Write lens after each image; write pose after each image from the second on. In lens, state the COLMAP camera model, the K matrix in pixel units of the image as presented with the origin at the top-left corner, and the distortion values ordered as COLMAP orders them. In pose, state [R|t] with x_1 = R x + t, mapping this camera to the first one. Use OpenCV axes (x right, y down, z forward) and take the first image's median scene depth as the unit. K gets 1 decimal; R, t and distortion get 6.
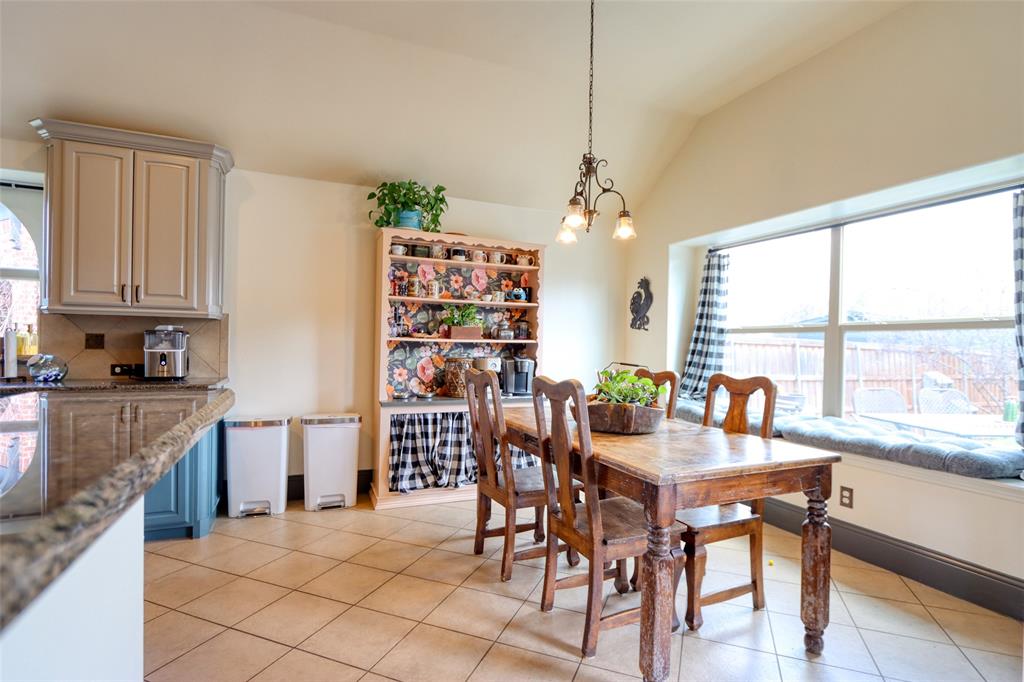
lens RADIAL K [[504.0, 0, 518.0], [0, 504.0, 349.1], [0, 0, 1]] dist [-0.009890, -0.000073]
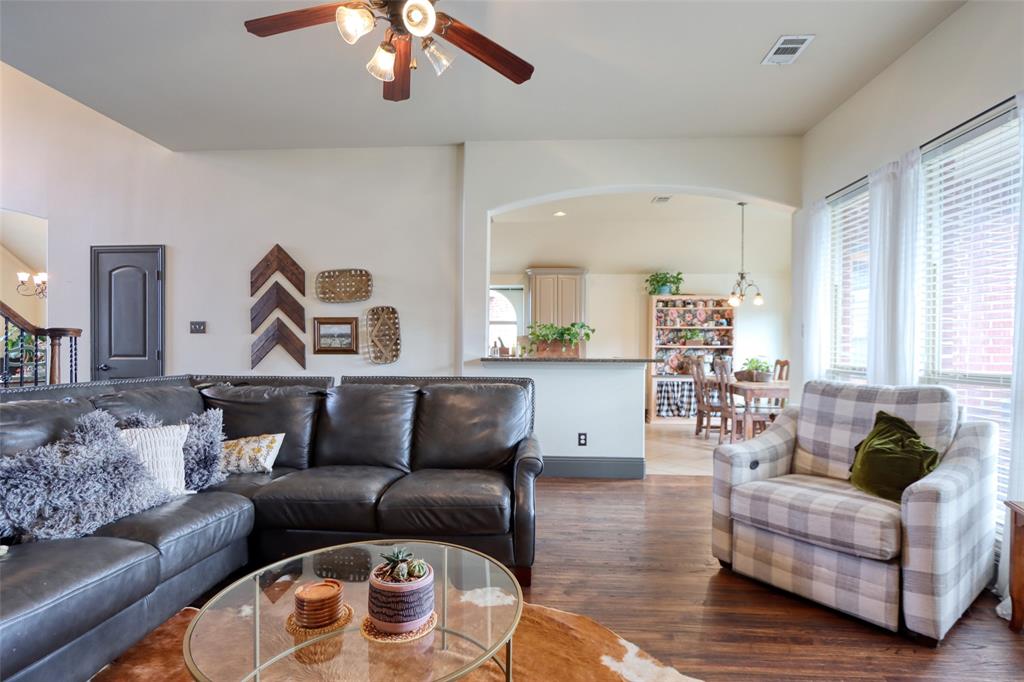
lens RADIAL K [[504.0, 0, 518.0], [0, 504.0, 349.1], [0, 0, 1]] dist [-0.009890, -0.000073]
pose [[0.891312, -0.007785, -0.453324, 0.190470], [0.004289, 0.999953, -0.008739, 0.007267], [0.453371, 0.005845, 0.891303, -1.157722]]
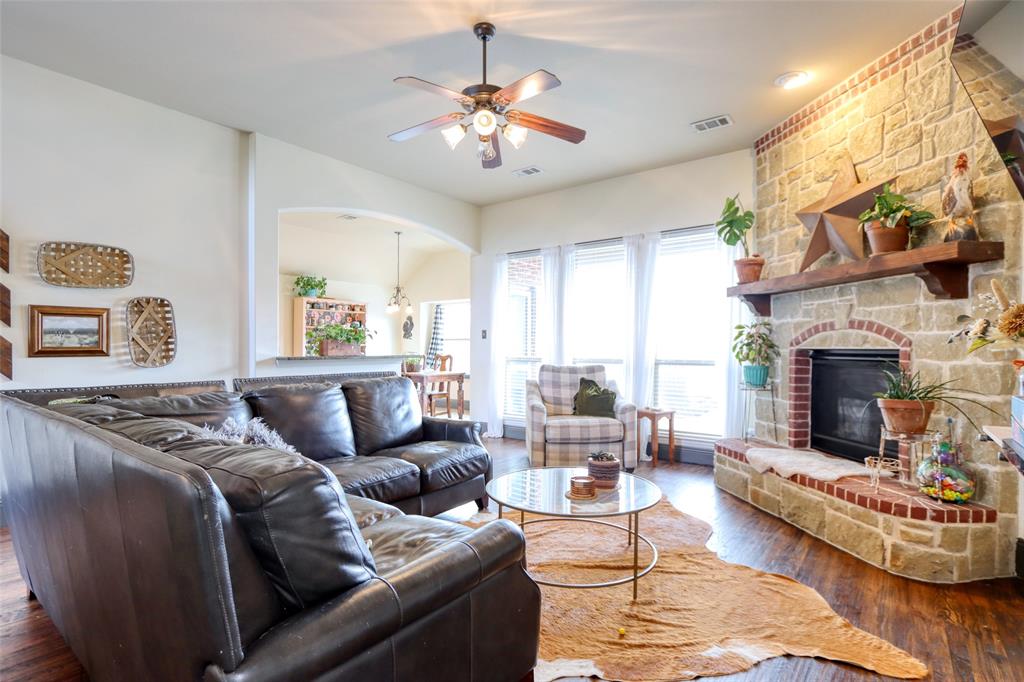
lens RADIAL K [[504.0, 0, 518.0], [0, 504.0, 349.1], [0, 0, 1]] dist [-0.009890, -0.000073]
pose [[0.873089, -0.015023, 0.487330, -0.511556], [0.013822, 0.999886, 0.006060, -0.001254], [-0.487366, 0.001445, 0.873197, -1.446426]]
